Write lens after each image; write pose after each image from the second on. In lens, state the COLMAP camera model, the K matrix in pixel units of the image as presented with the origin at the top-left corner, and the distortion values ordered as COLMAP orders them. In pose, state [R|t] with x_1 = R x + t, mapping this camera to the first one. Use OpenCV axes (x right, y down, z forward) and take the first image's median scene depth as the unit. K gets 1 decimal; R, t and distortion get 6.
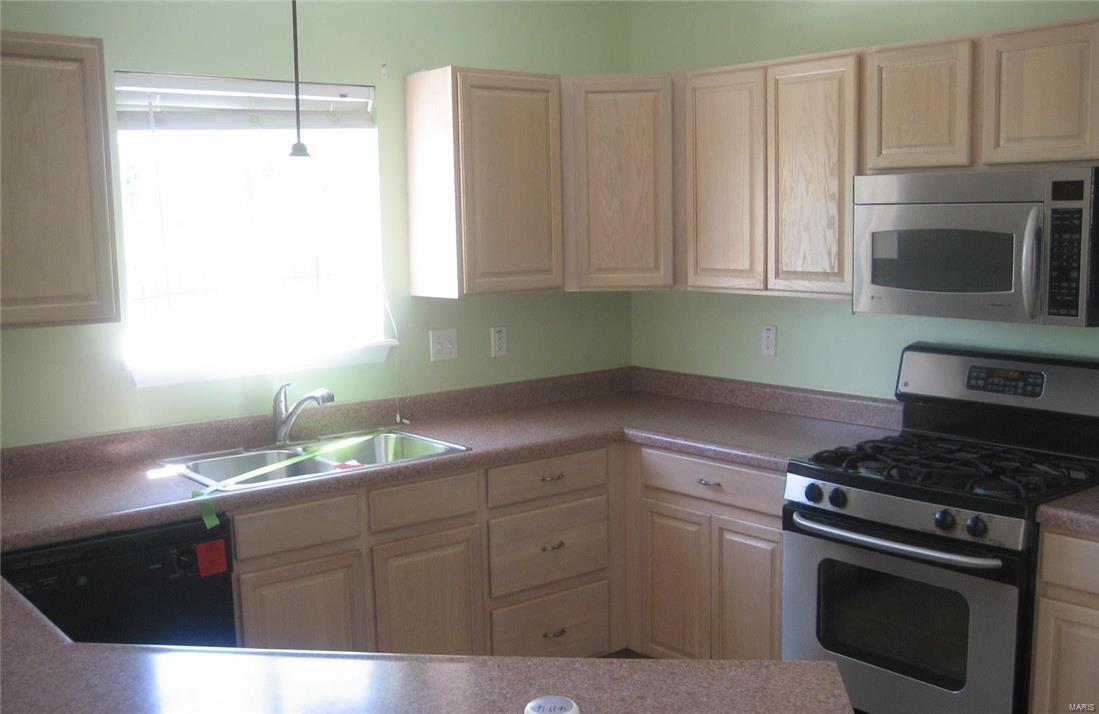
lens RADIAL K [[1177.8, 0, 549.5], [0, 1177.8, 357.0], [0, 0, 1]] dist [-0.076167, 0.035800]
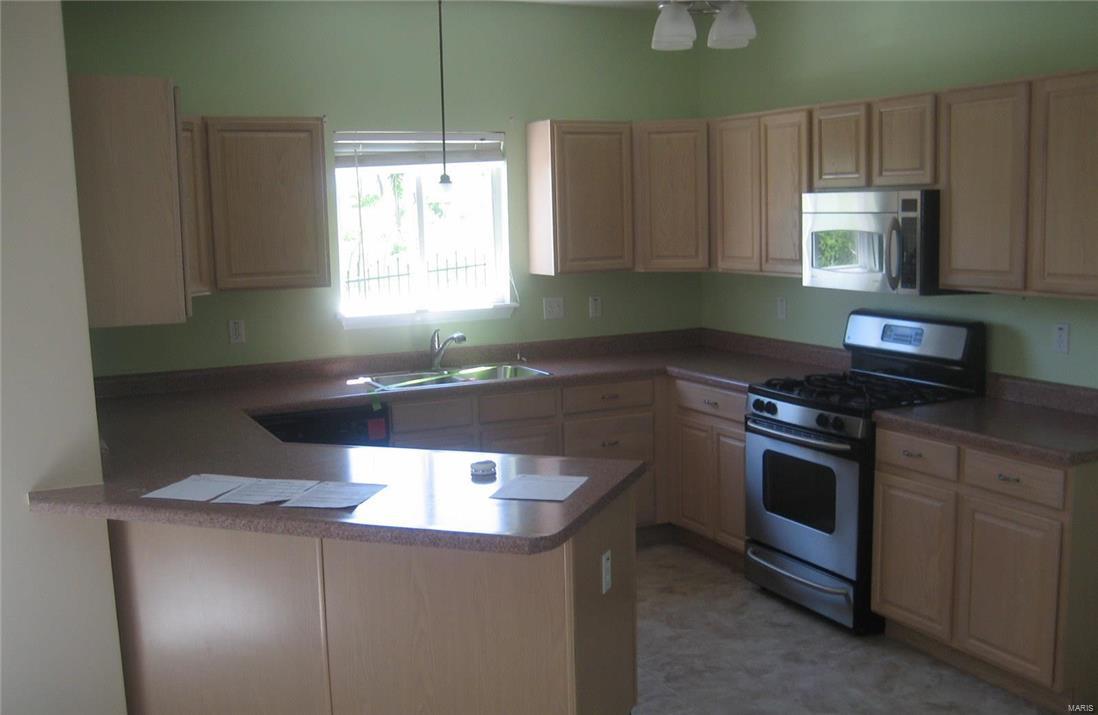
lens RADIAL K [[1176.7, 0, 549.0], [0, 1176.7, 357.5], [0, 0, 1]] dist [-0.076167, 0.035800]
pose [[0.971742, 0.023585, -0.234864, 0.280170], [-0.020811, 0.999681, 0.014281, 0.034164], [0.235126, -0.008989, 0.971923, -0.467587]]
